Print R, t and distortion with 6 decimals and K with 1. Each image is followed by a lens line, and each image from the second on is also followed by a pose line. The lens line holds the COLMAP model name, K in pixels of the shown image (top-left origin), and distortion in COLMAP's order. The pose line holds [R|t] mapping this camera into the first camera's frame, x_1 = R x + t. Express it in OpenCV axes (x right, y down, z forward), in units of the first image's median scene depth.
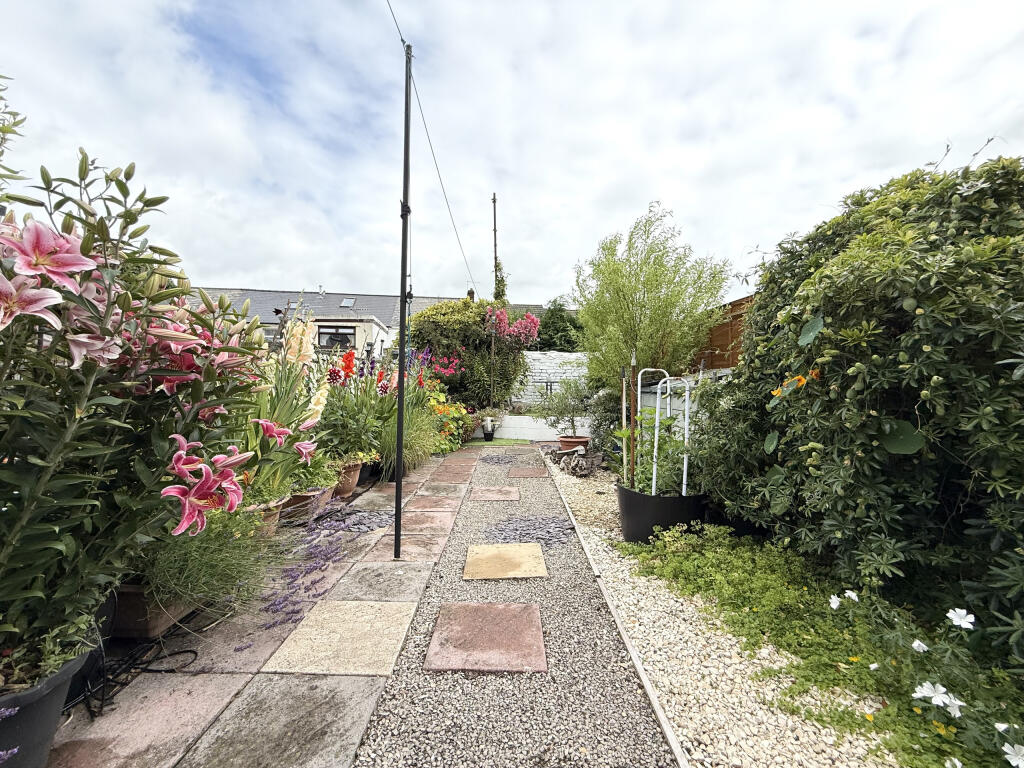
lens RADIAL K [[412.6, 0, 511.3], [0, 412.6, 385.3], [0, 0, 1]] dist [-0.041387, -0.000285]
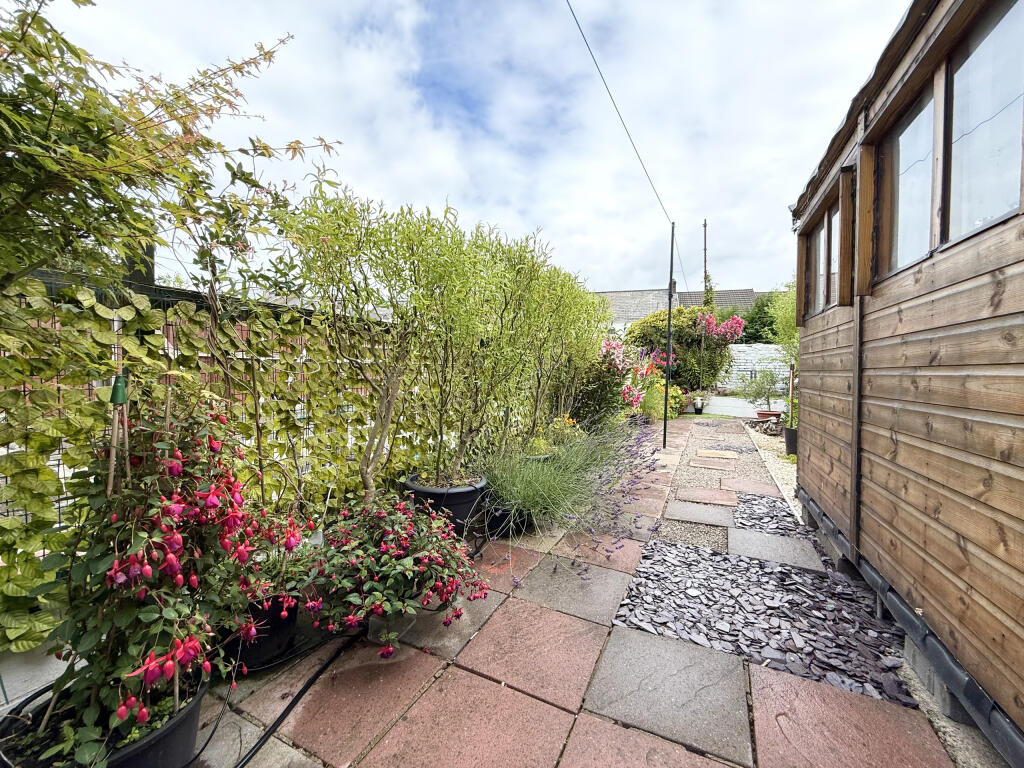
lens RADIAL K [[412.6, 0, 478.2], [0, 412.6, 384.3], [0, 0, 1]] dist [-0.041387, -0.000285]
pose [[0.867627, 0.022290, -0.496716, -0.015957], [-0.008922, 0.999532, 0.029269, 0.002107], [0.497136, -0.020963, 0.867419, -0.423649]]
